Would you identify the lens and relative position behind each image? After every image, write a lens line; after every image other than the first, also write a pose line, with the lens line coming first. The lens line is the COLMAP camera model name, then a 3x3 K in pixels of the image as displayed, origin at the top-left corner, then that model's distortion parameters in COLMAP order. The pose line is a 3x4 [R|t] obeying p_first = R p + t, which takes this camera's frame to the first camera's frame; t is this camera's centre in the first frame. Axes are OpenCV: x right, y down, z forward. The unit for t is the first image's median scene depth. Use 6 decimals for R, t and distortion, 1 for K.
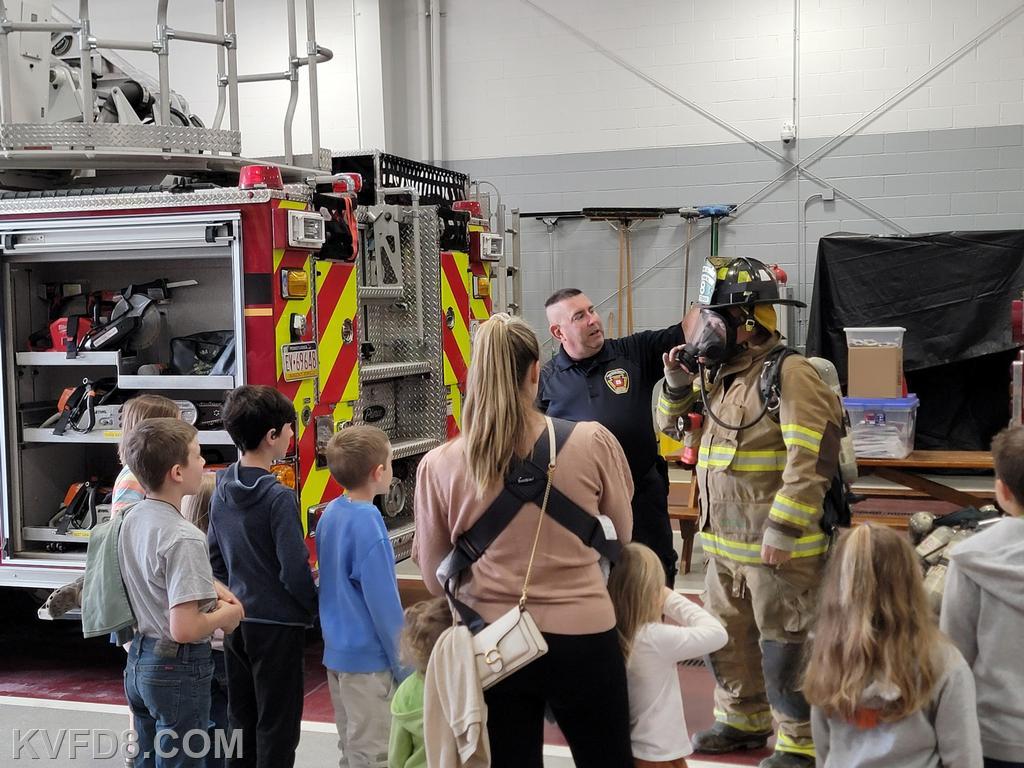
lens RADIAL K [[1345.5, 0, 510.8], [0, 1345.5, 407.5], [0, 0, 1]] dist [0.022009, 0.013206]
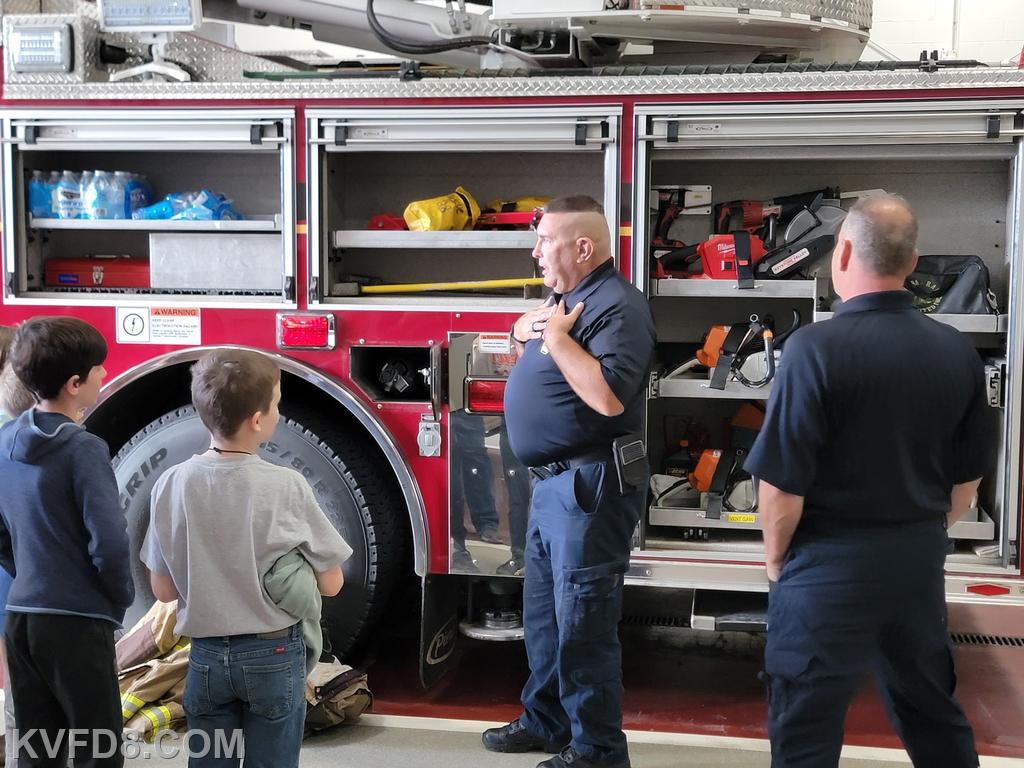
lens RADIAL K [[1492.7, 0, 512.0], [0, 1492.7, 384.0], [0, 0, 1]] dist [0.043163, 0.010192]
pose [[0.988302, 0.011986, 0.152039, -0.568246], [-0.015770, 0.999595, 0.023706, -0.000120], [-0.151693, -0.025827, 0.988090, 0.181622]]
